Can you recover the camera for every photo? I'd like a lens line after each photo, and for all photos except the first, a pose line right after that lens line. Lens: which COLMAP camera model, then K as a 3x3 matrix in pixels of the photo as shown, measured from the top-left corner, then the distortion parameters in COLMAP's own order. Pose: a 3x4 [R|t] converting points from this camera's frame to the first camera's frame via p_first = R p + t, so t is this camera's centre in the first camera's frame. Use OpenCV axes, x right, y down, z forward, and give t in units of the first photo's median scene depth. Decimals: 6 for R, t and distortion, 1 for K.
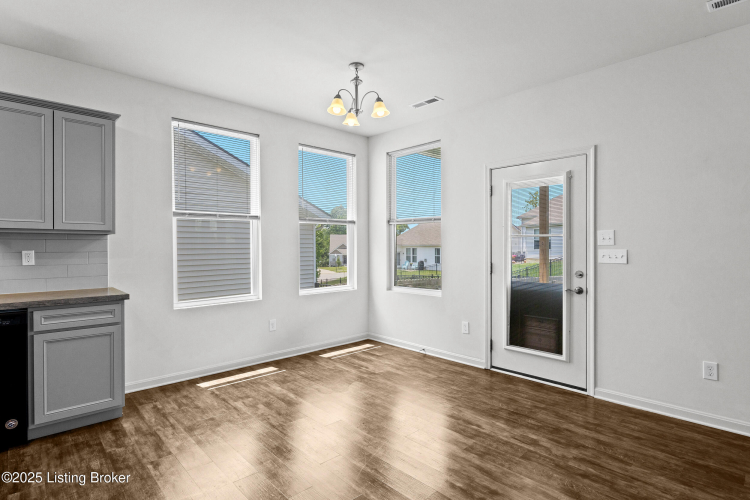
lens RADIAL K [[396.2, 0, 379.1], [0, 396.2, 250.0], [0, 0, 1]] dist [-0.000063, -0.000327]
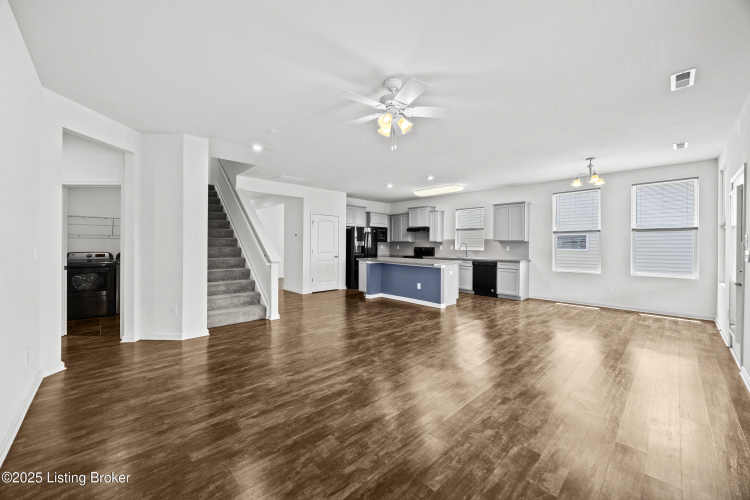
lens RADIAL K [[287.0, 0, 381.2], [0, 287.0, 245.0], [0, 0, 1]] dist [0.002016, 0.000167]
pose [[0.011534, 0.005425, -0.999919, 1.480660], [-0.015494, 0.999866, 0.005246, -0.005596], [0.999813, 0.015433, 0.011617, -0.108700]]
